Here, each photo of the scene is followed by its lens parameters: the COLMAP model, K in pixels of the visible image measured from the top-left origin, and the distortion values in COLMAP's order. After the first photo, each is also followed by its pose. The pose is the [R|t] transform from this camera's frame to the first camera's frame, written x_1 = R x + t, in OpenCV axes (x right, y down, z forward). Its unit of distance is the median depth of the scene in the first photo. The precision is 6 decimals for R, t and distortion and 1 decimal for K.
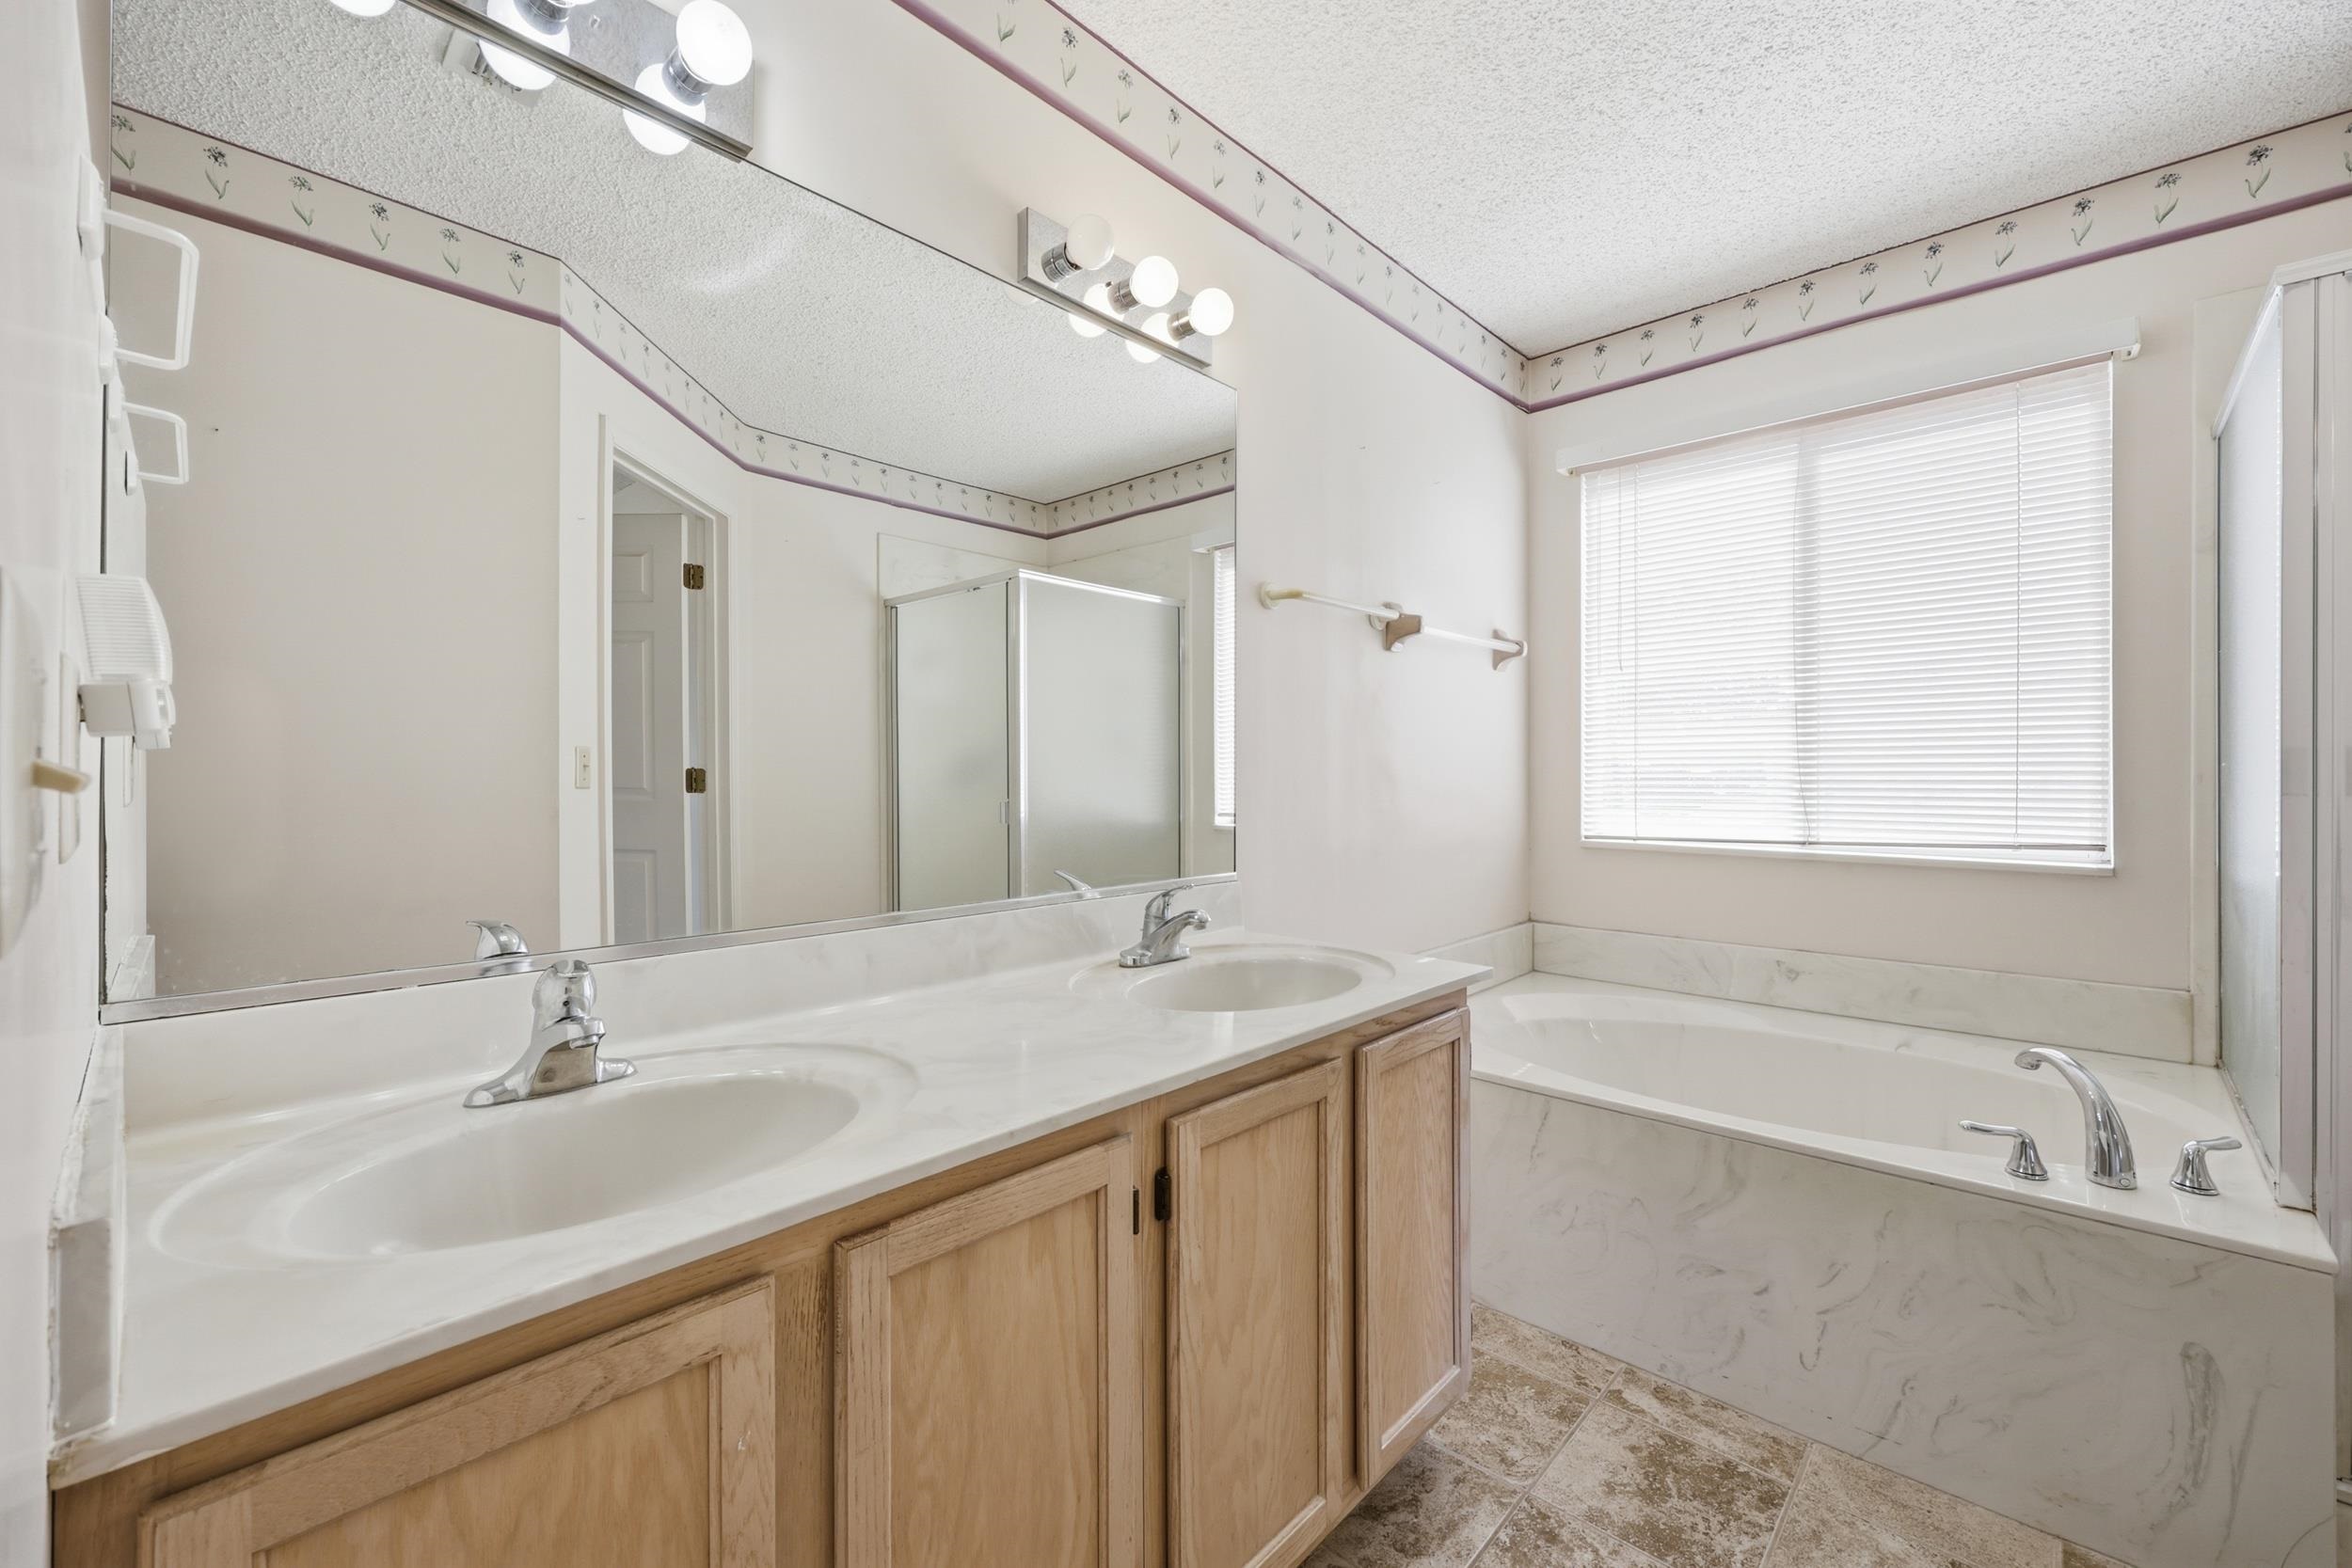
lens RADIAL K [[940.6, 0, 1175.4], [0, 940.6, 777.0], [0, 0, 1]] dist [-0.001780, 0.000062]
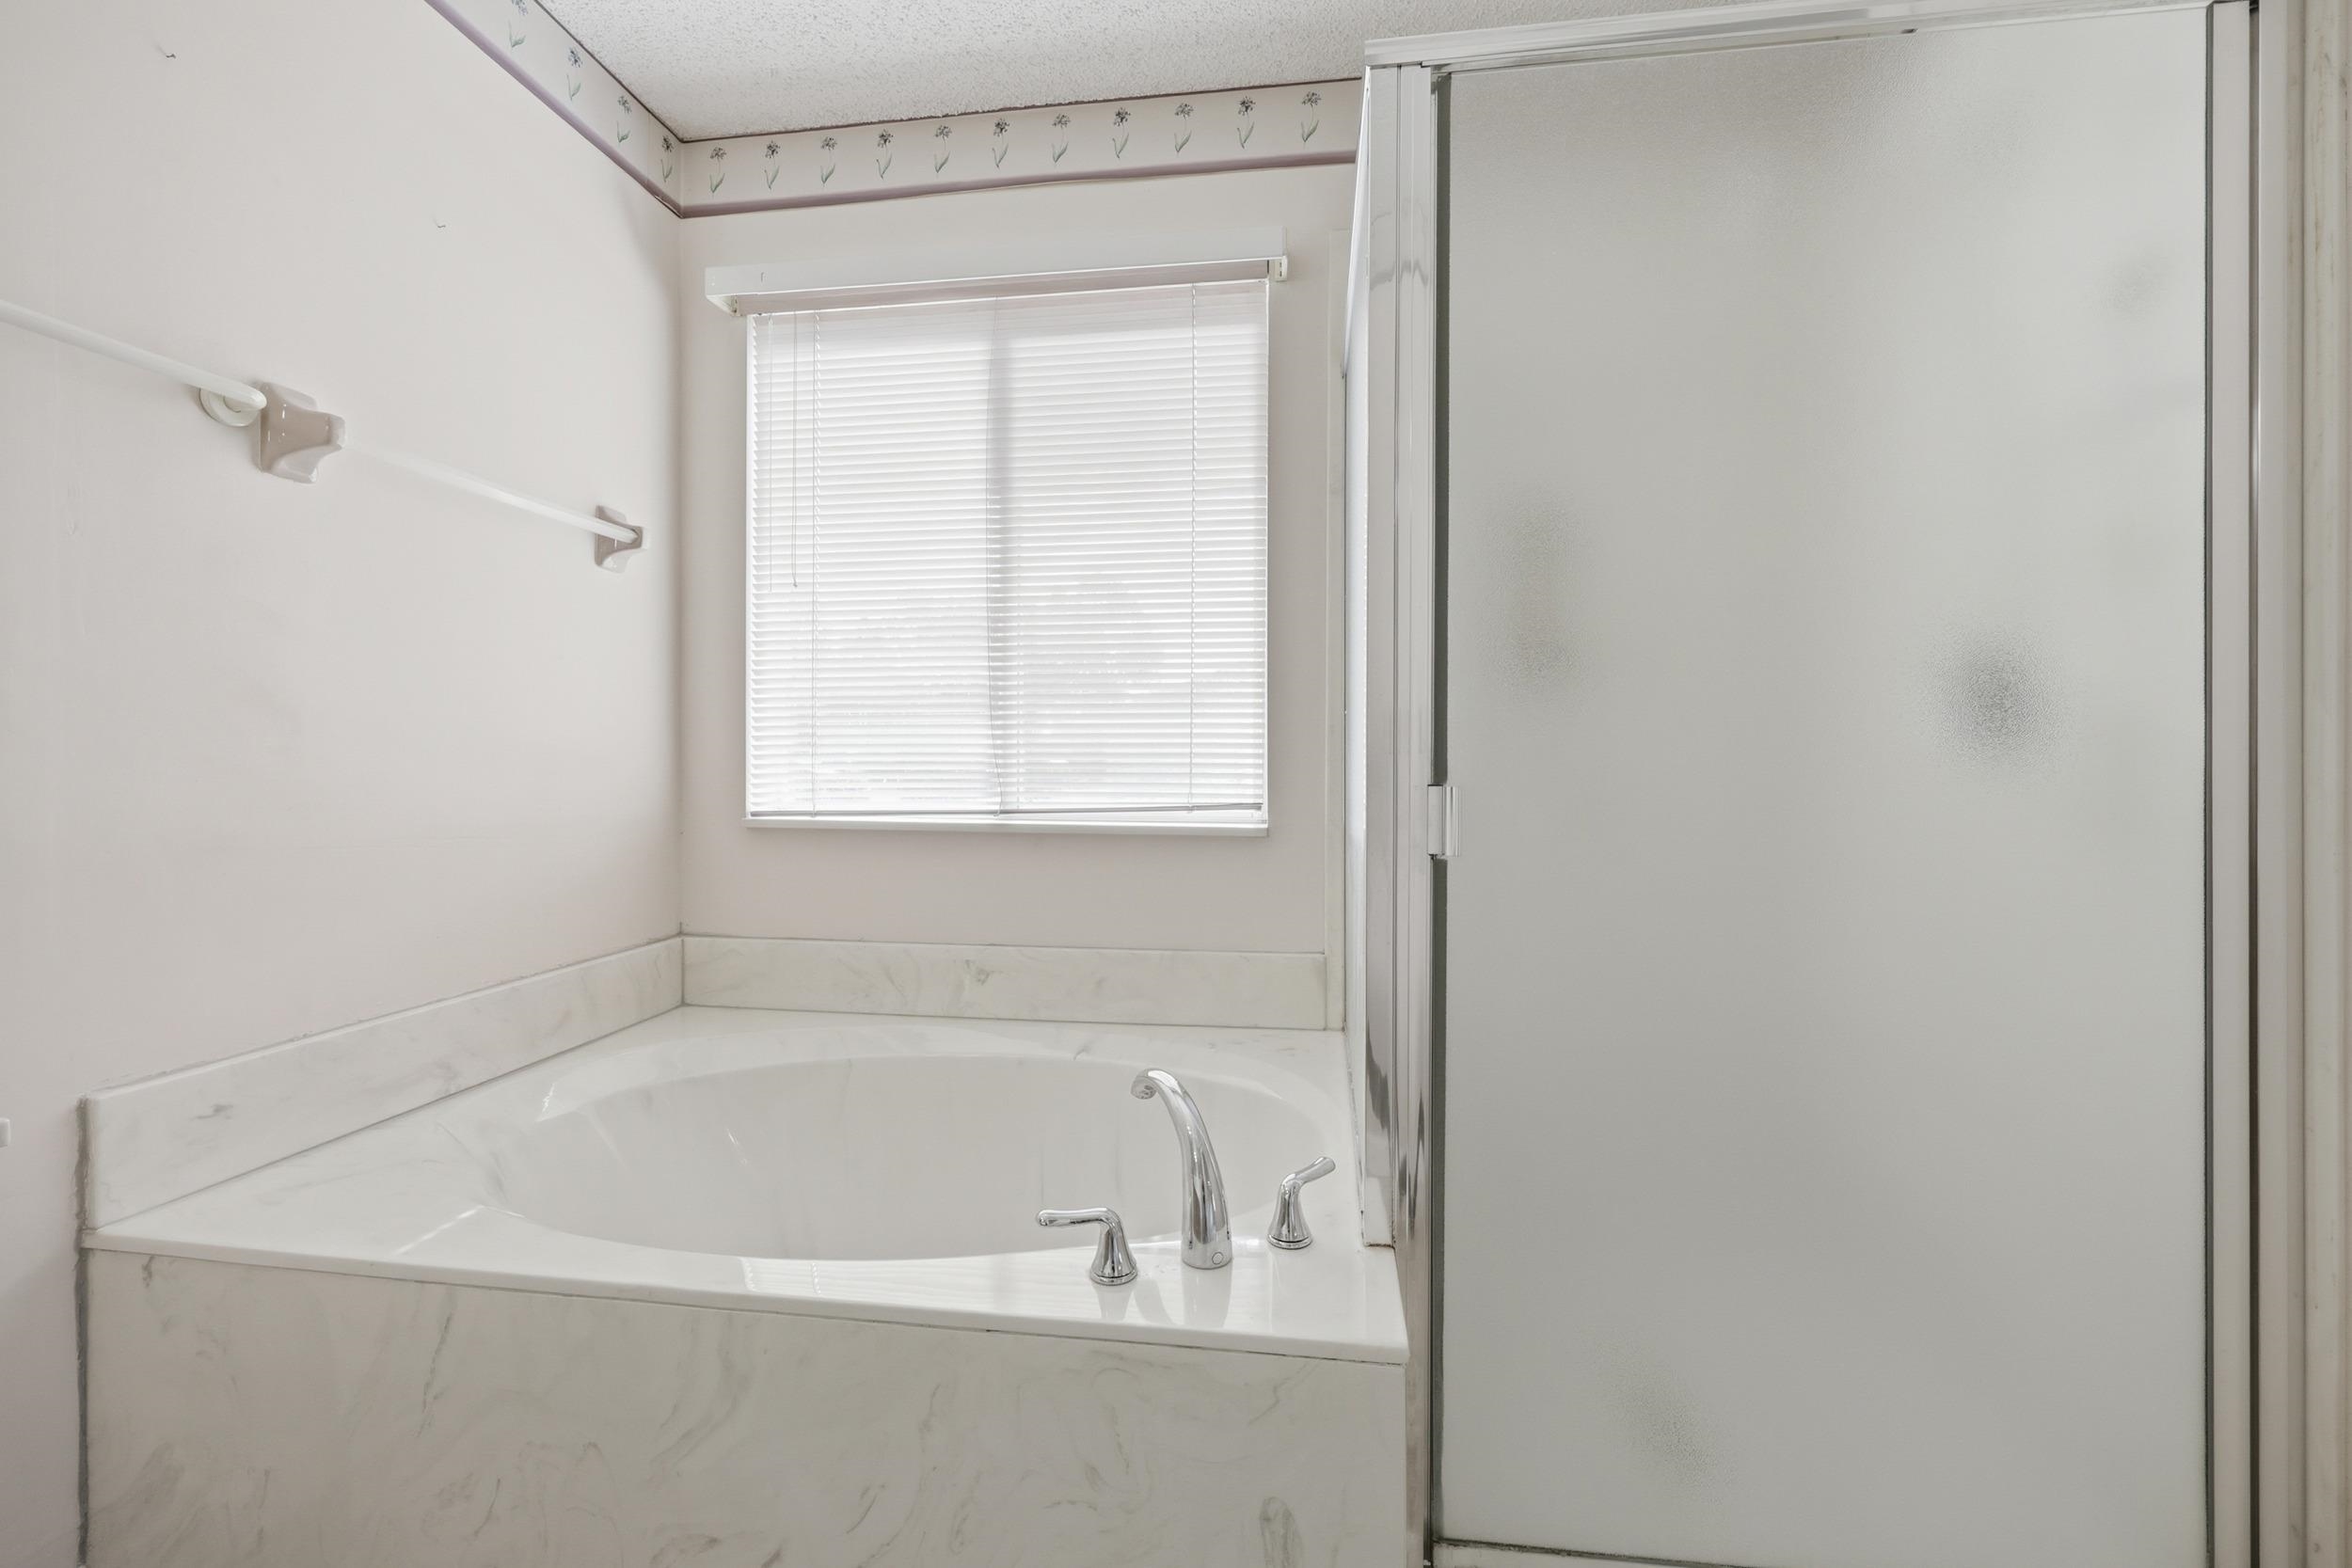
lens RADIAL K [[940.6, 0, 1178.4], [0, 940.6, 770.9], [0, 0, 1]] dist [-0.001780, 0.000062]
pose [[0.814261, 0.001586, 0.580496, 0.344438], [-0.002384, 0.999997, 0.000611, 0.035972], [-0.580494, -0.001882, 0.814263, 0.262223]]
